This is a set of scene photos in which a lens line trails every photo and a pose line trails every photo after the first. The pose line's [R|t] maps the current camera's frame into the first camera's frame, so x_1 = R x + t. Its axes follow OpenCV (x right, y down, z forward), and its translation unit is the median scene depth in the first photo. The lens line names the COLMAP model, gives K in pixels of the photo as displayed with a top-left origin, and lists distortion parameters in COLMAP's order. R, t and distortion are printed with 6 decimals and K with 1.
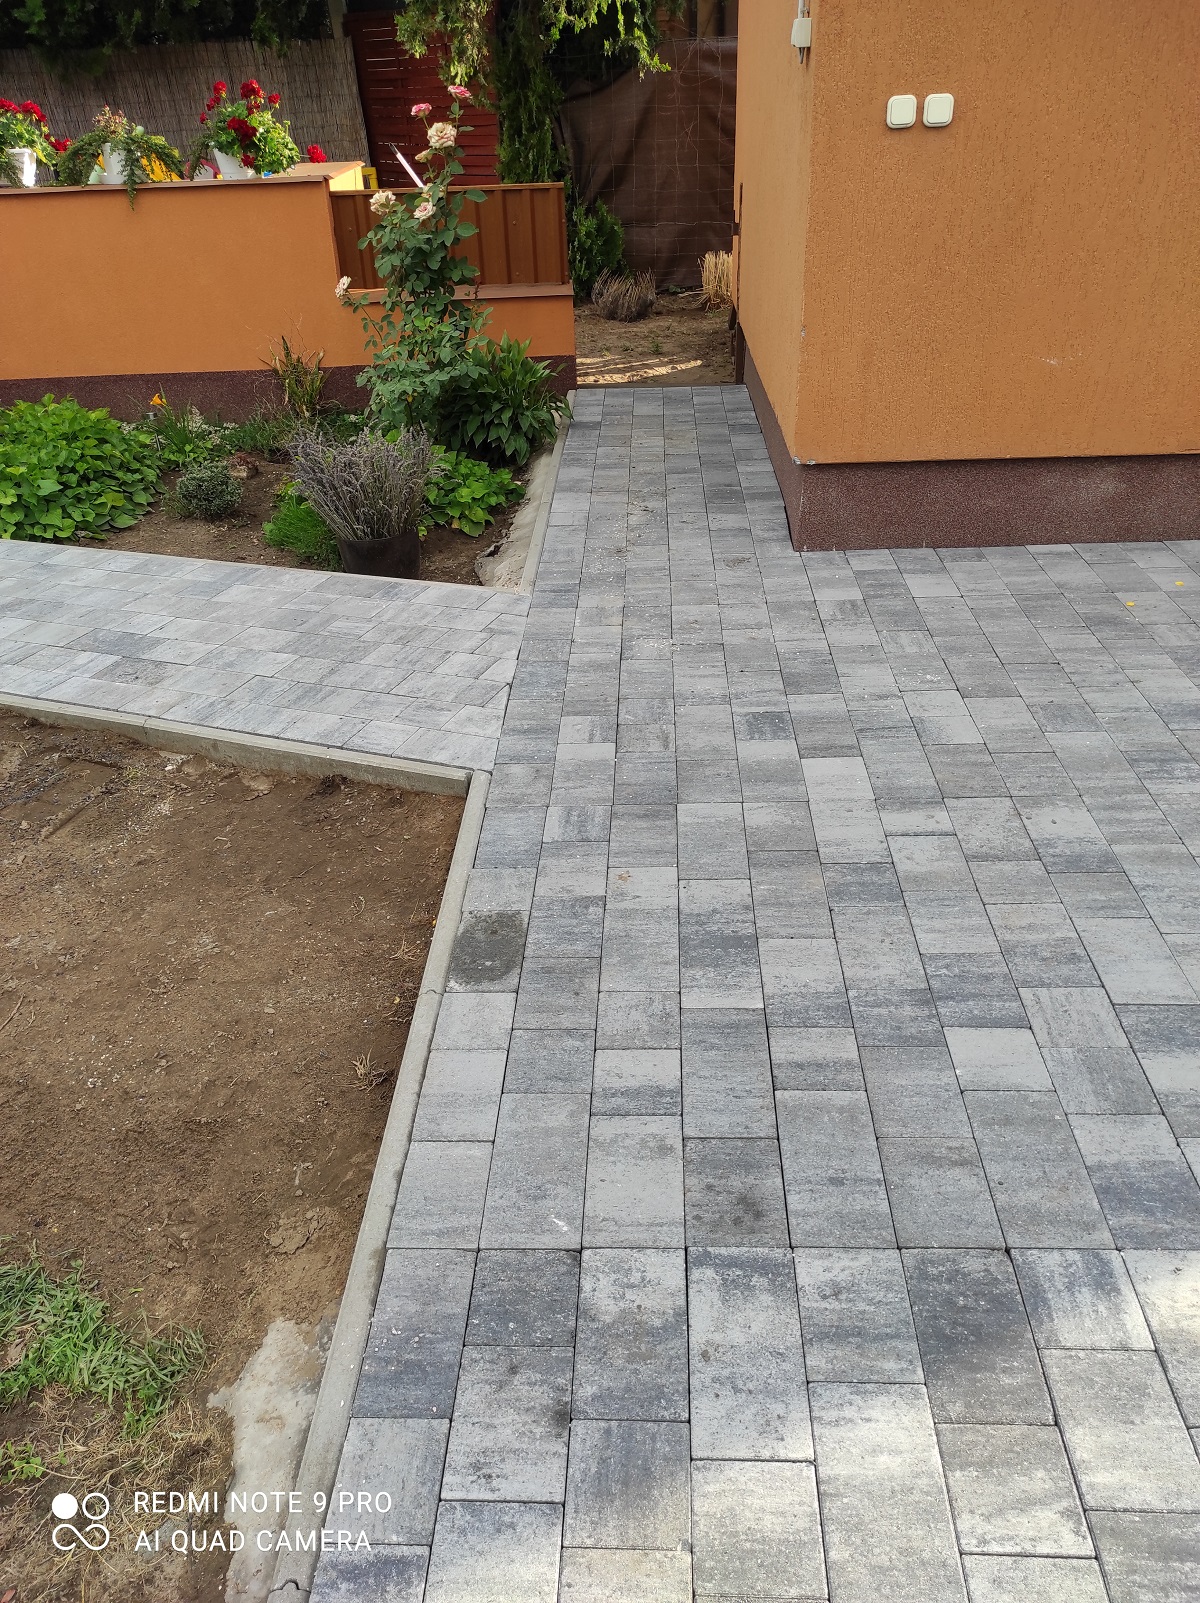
lens RADIAL K [[1170.5, 0, 600.6], [0, 1170.5, 802.9], [0, 0, 1]] dist [0.048189, -0.040785]
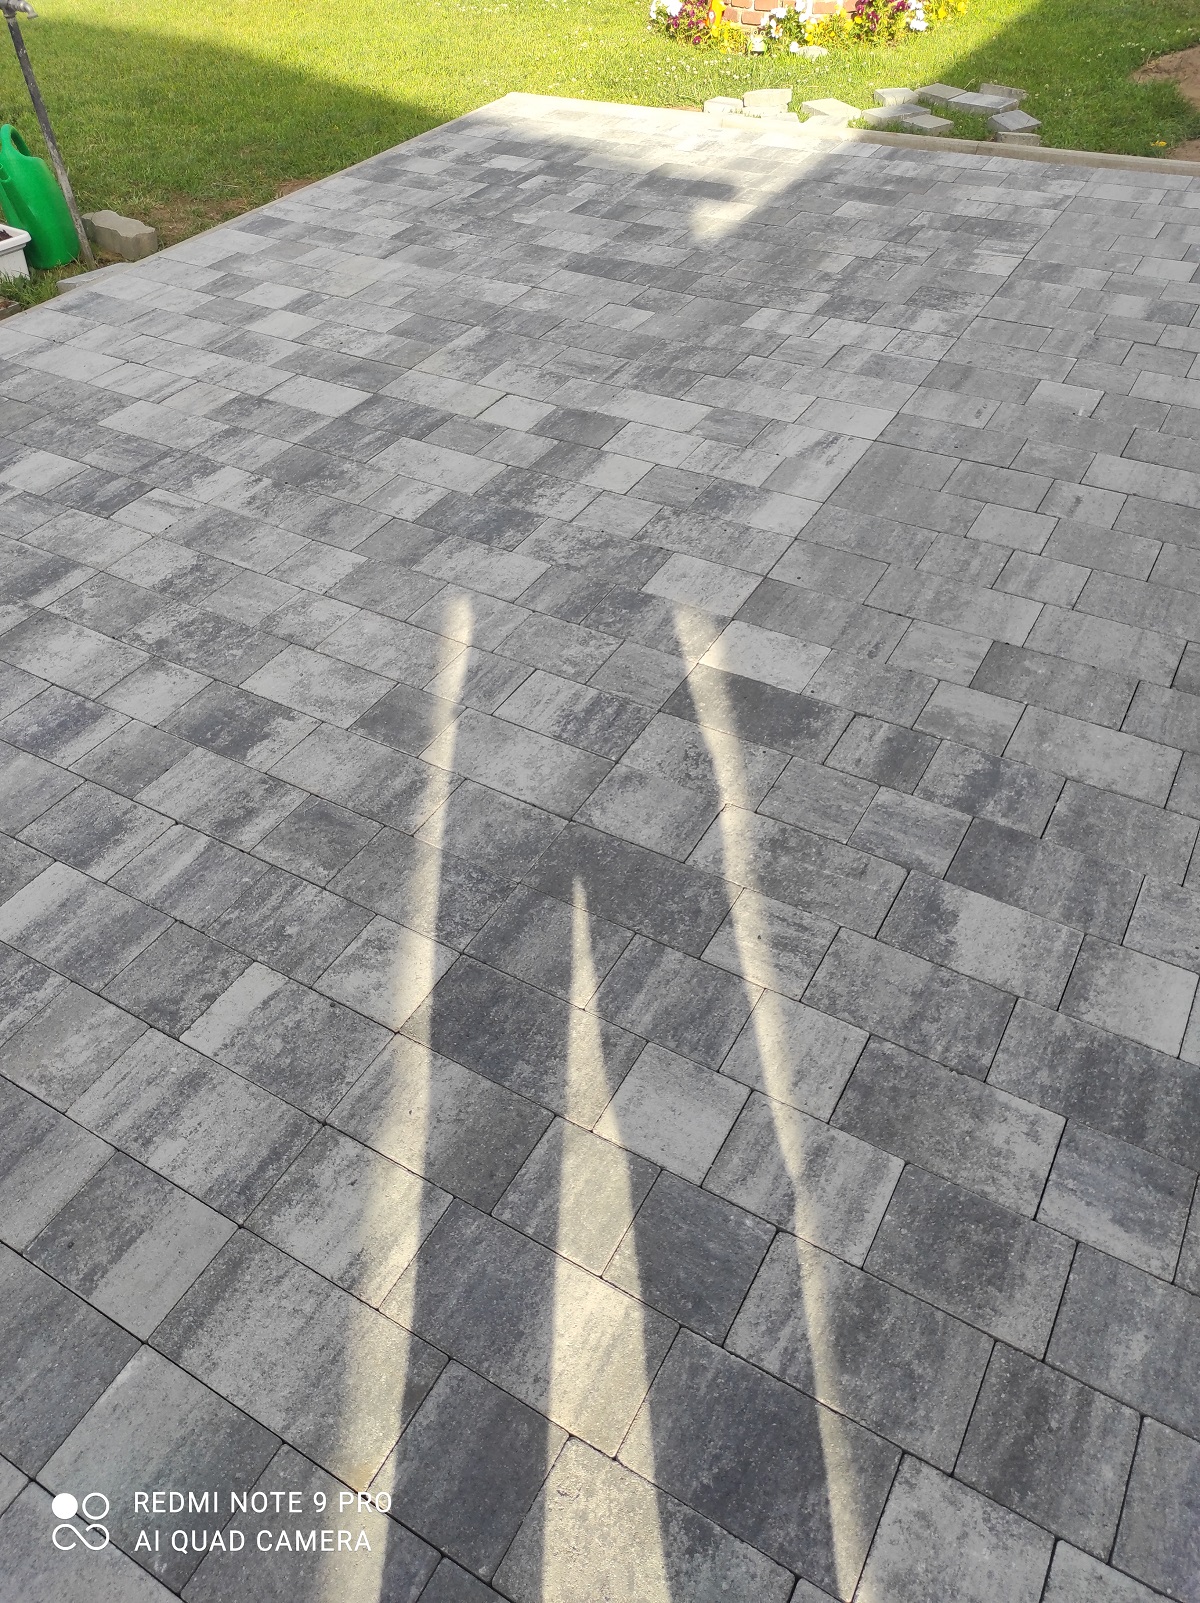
lens RADIAL K [[1170.5, 0, 597.4], [0, 1170.5, 800.2], [0, 0, 1]] dist [0.048189, -0.040785]
pose [[-0.460275, 0.659882, -0.593887, 1.255744], [-0.414076, 0.432166, 0.801108, -0.269014], [0.785295, 0.614645, 0.074326, 0.401414]]
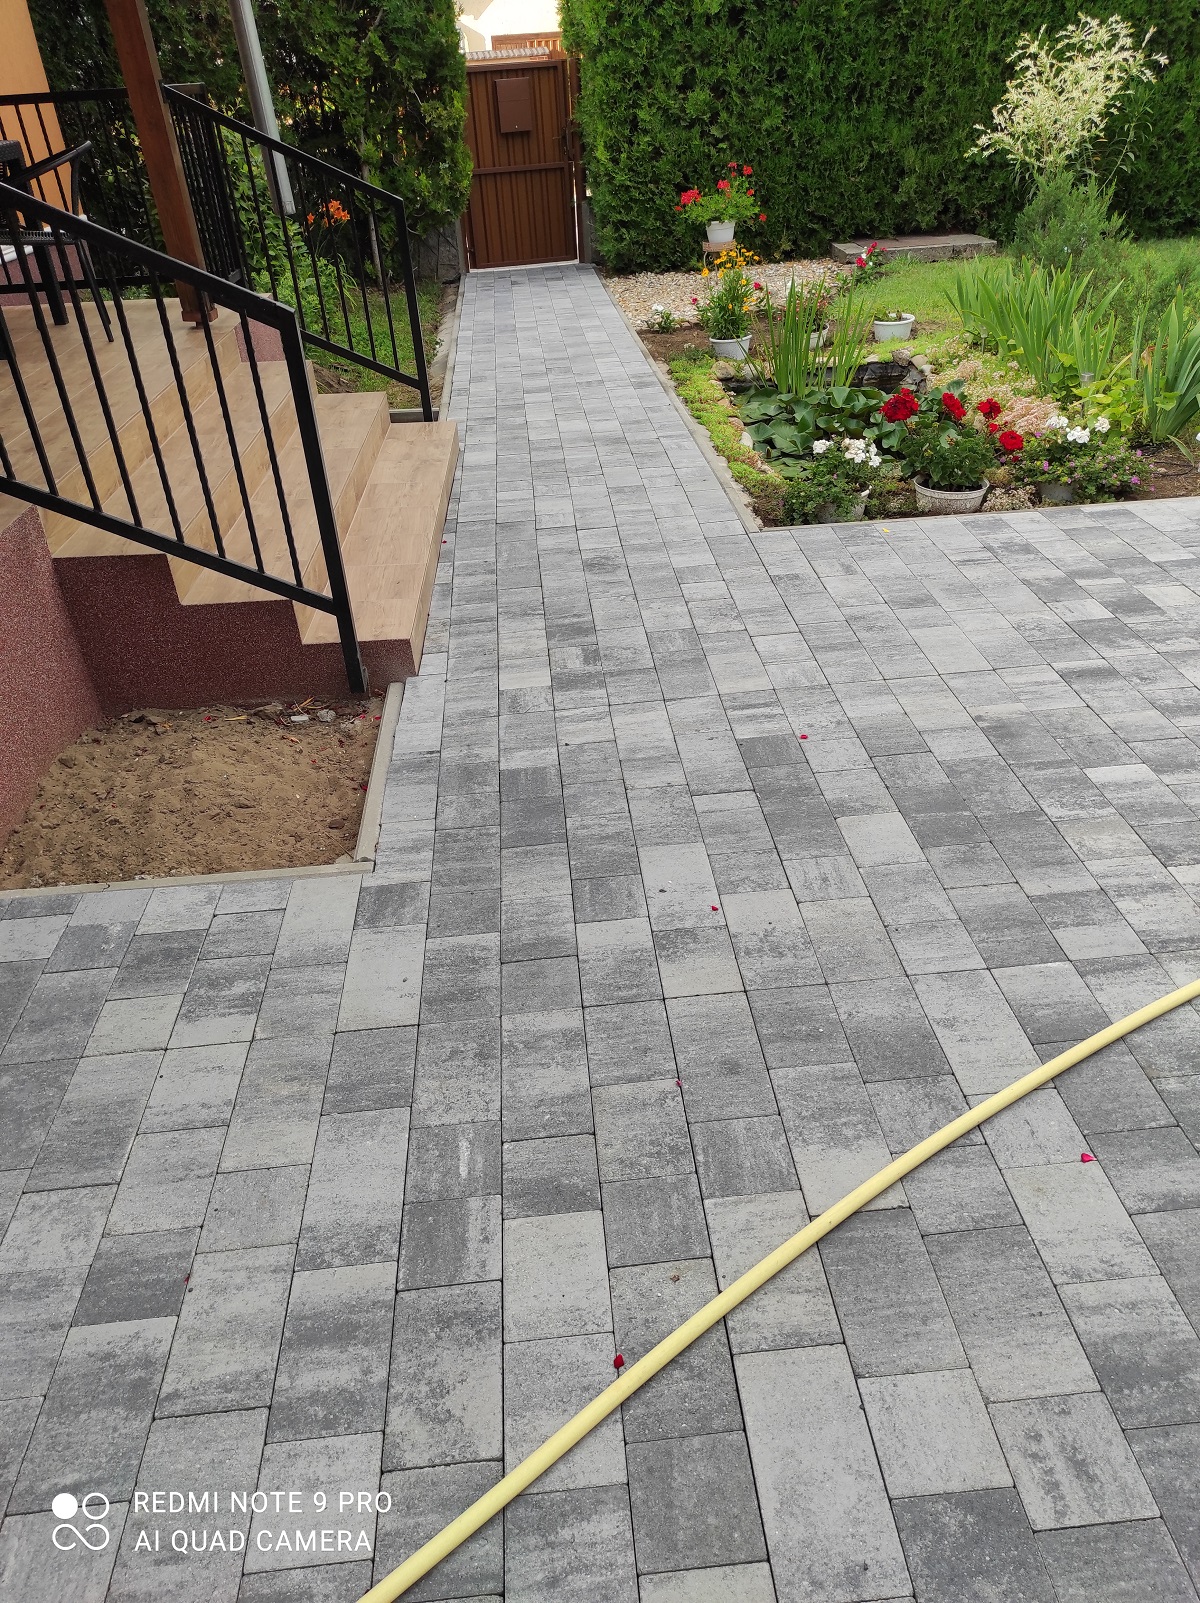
lens RADIAL K [[1170.5, 0, 603.0], [0, 1170.5, 799.1], [0, 0, 1]] dist [0.048189, -0.040785]
pose [[-0.986862, 0.151947, -0.054910, 1.477570], [0.021425, 0.459943, 0.887690, -0.437608], [0.160137, 0.874851, -0.457156, 0.592315]]
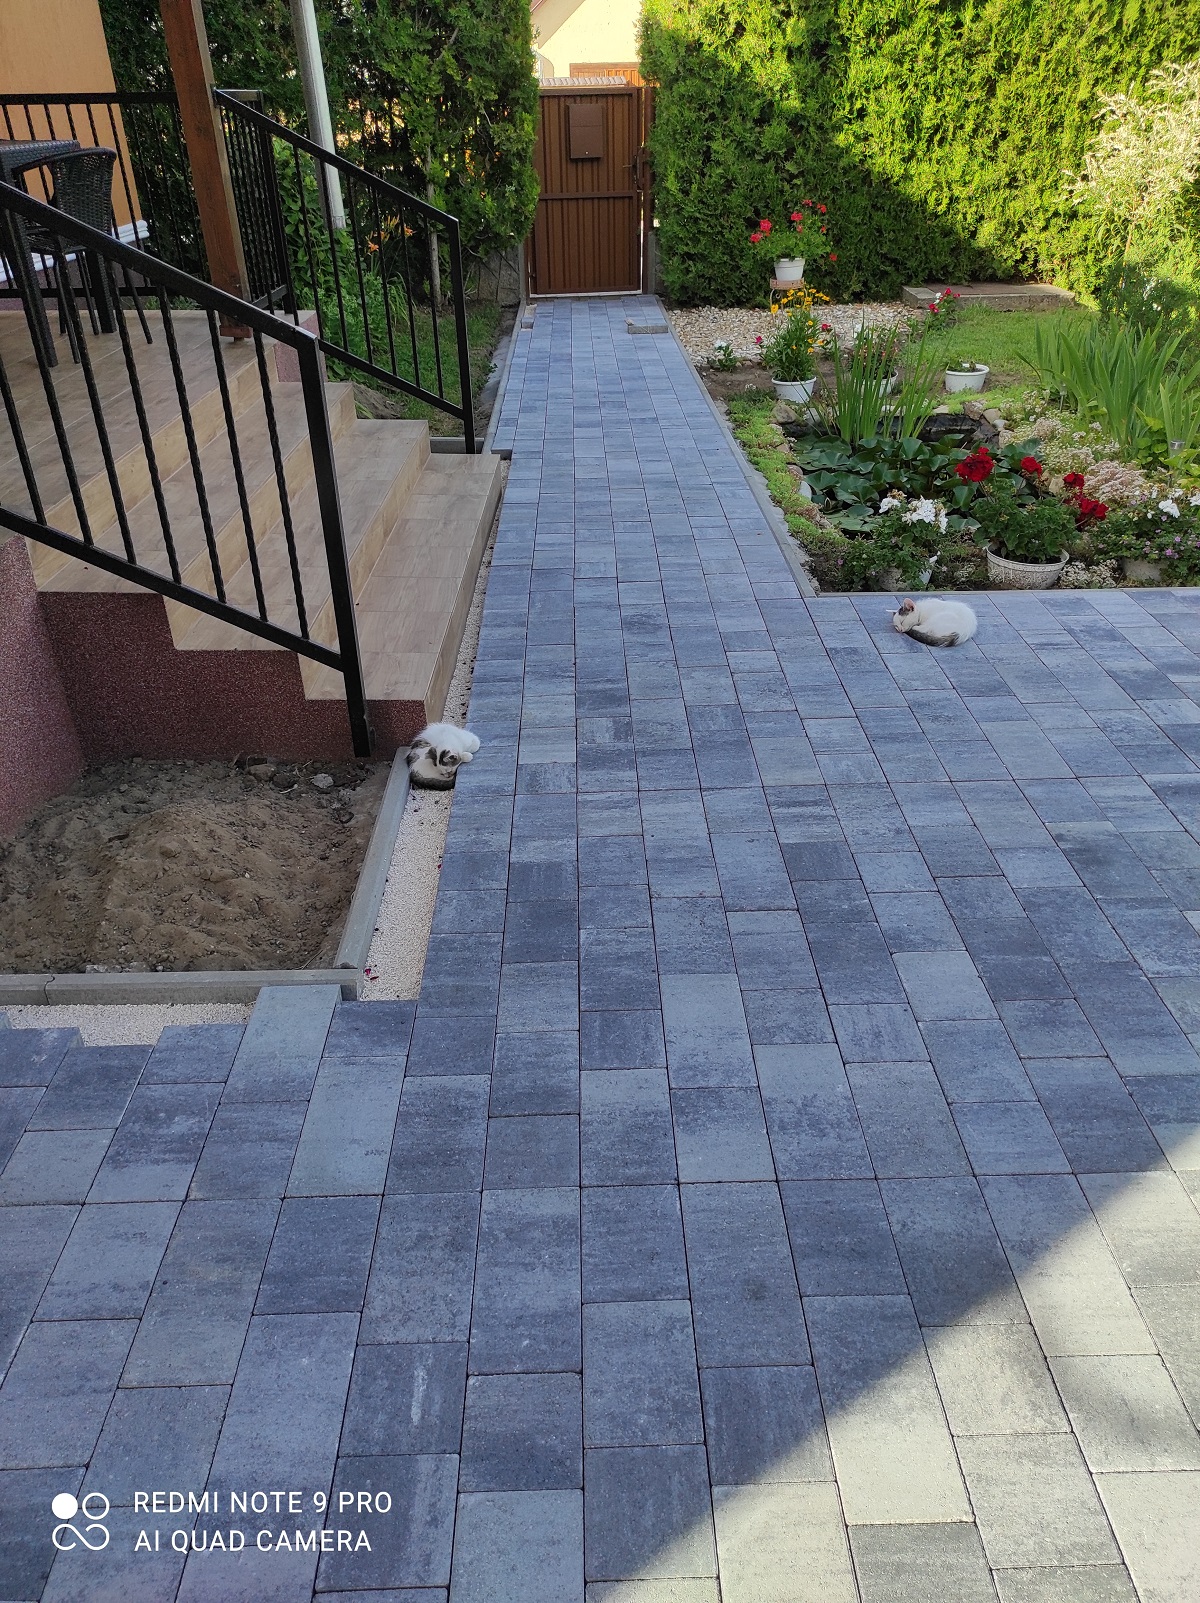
lens RADIAL K [[1170.5, 0, 599.5], [0, 1170.5, 798.5], [0, 0, 1]] dist [0.048189, -0.040785]
pose [[-0.995734, 0.087880, -0.028125, 1.462254], [0.017446, 0.478625, 0.877846, -0.374123], [0.090606, 0.873611, -0.478116, 0.503476]]
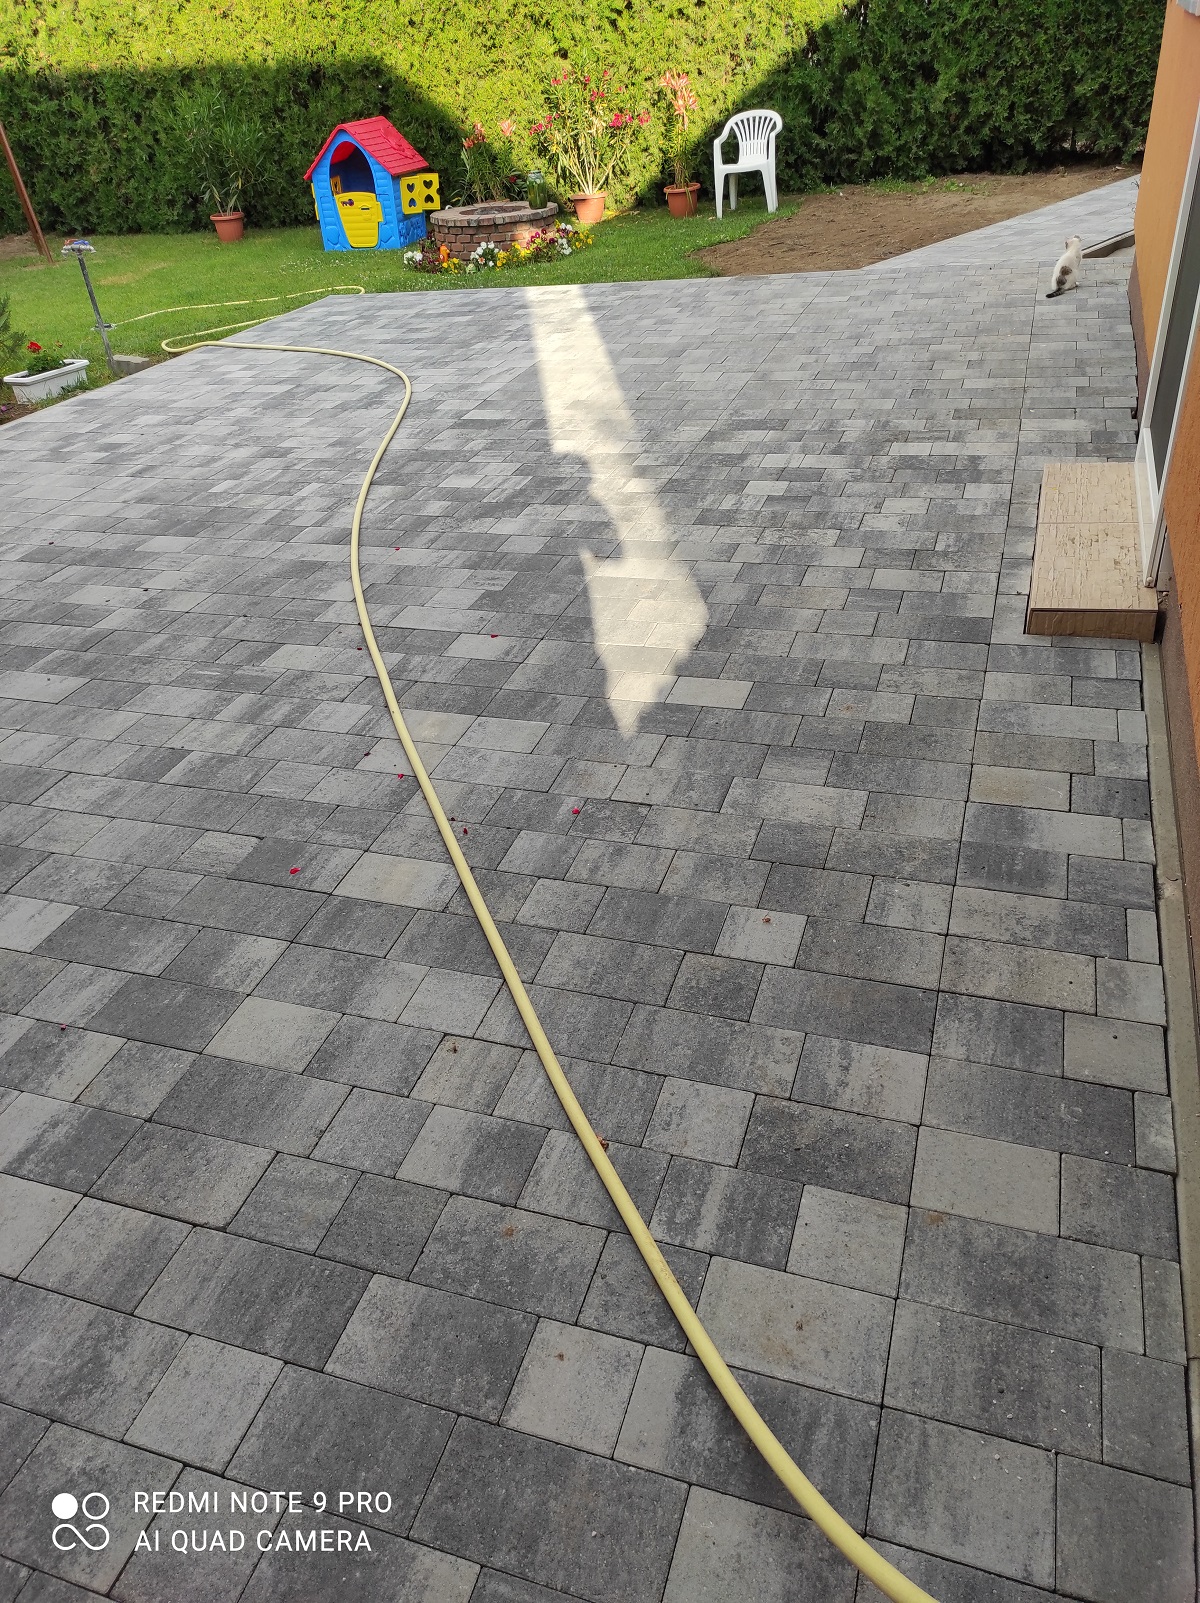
lens RADIAL K [[1170.5, 0, 596.2], [0, 1170.5, 797.1], [0, 0, 1]] dist [0.048189, -0.040785]
pose [[-0.270692, 0.578792, -0.769237, 2.241499], [-0.411371, 0.652890, 0.636010, -0.561083], [0.870345, 0.488604, 0.061366, 0.745749]]
